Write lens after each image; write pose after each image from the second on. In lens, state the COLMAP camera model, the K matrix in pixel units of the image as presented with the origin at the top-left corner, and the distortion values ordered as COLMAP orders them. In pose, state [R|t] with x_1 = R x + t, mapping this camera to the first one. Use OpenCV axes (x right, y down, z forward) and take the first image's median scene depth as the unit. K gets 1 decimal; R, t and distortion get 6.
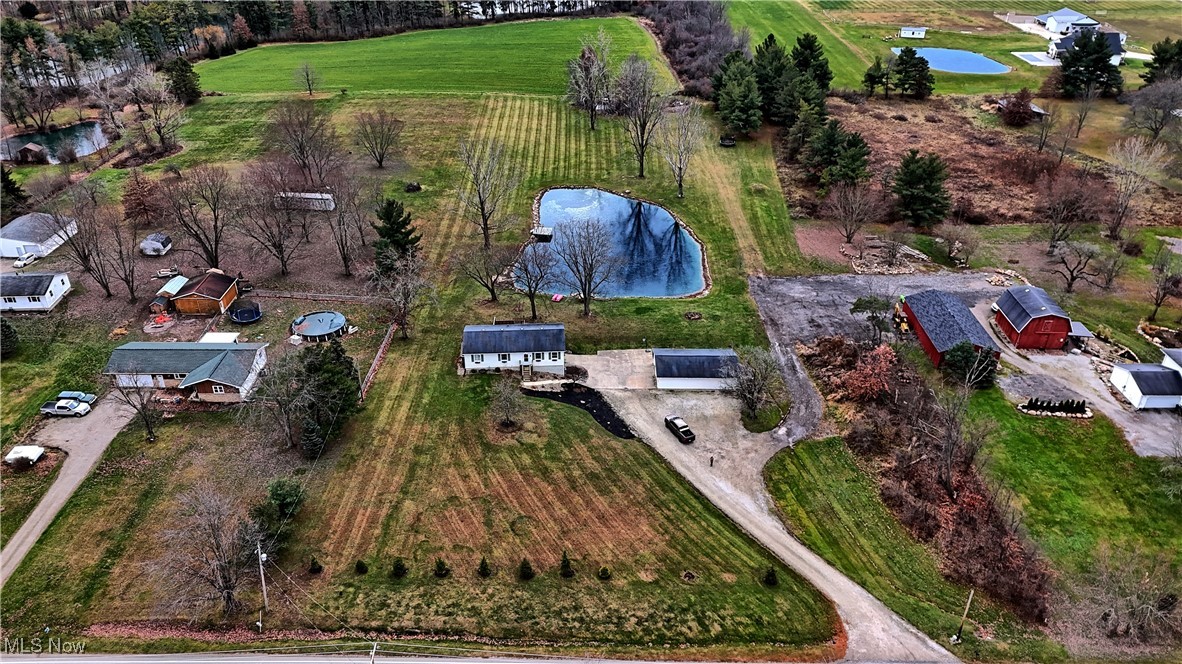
lens RADIAL K [[858.0, 0, 591.0], [0, 858.0, 332.0], [0, 0, 1]] dist [0.091700, -0.093548]
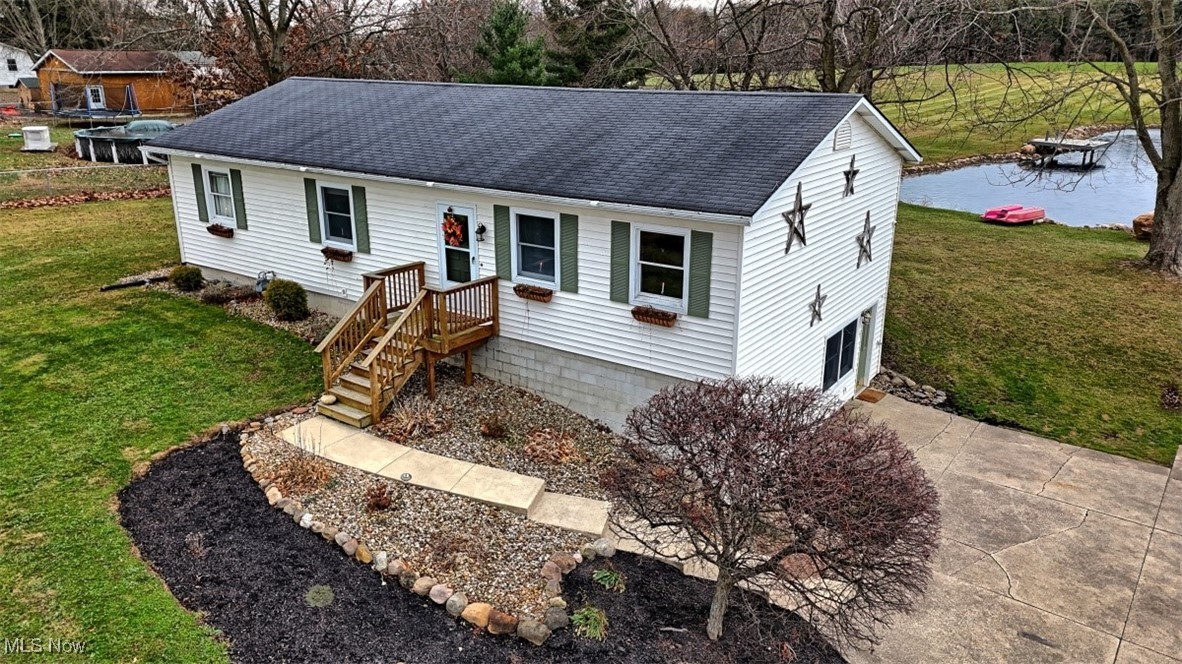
lens RADIAL K [[854.4, 0, 591.0], [0, 854.4, 332.0], [0, 0, 1]] dist [0.062652, -0.034204]
pose [[0.779475, 0.189334, -0.597135, 0.013968], [-0.310180, 0.944826, -0.105319, 0.048513], [0.544249, 0.267313, 0.795196, 0.921172]]
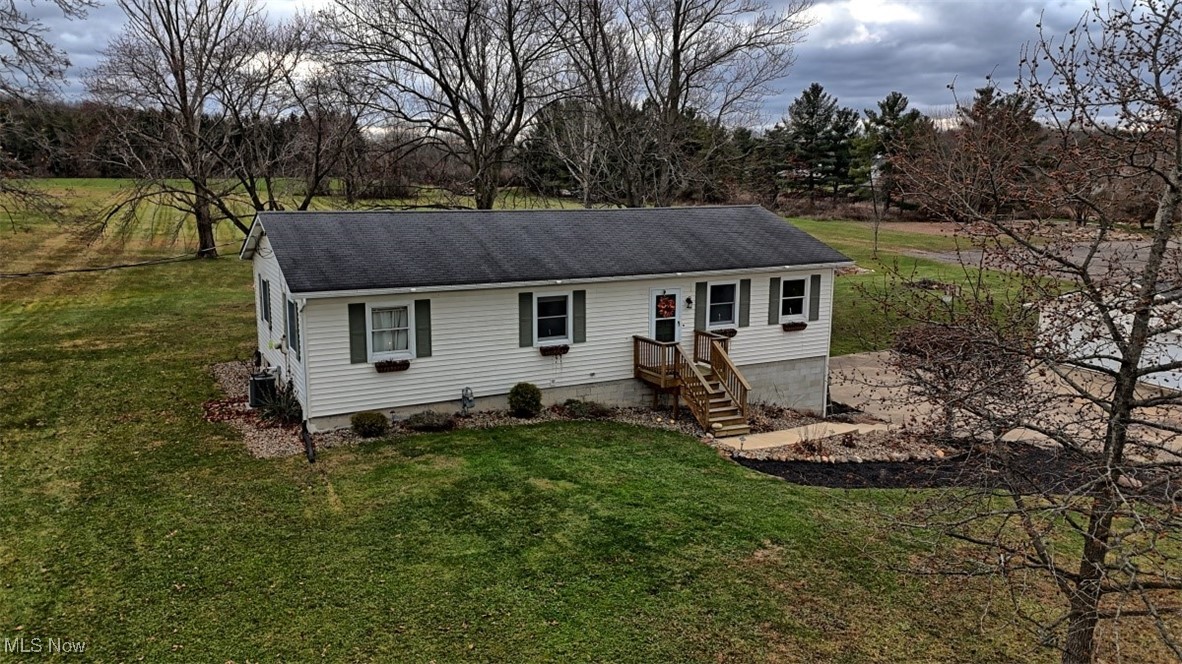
lens RADIAL K [[858.0, 0, 591.0], [0, 858.0, 332.0], [0, 0, 1]] dist [0.091700, -0.093548]
pose [[0.918295, -0.076018, 0.388530, -0.158184], [0.199103, 0.936929, -0.287267, 0.080101], [-0.342187, 0.341154, 0.875512, 0.857560]]
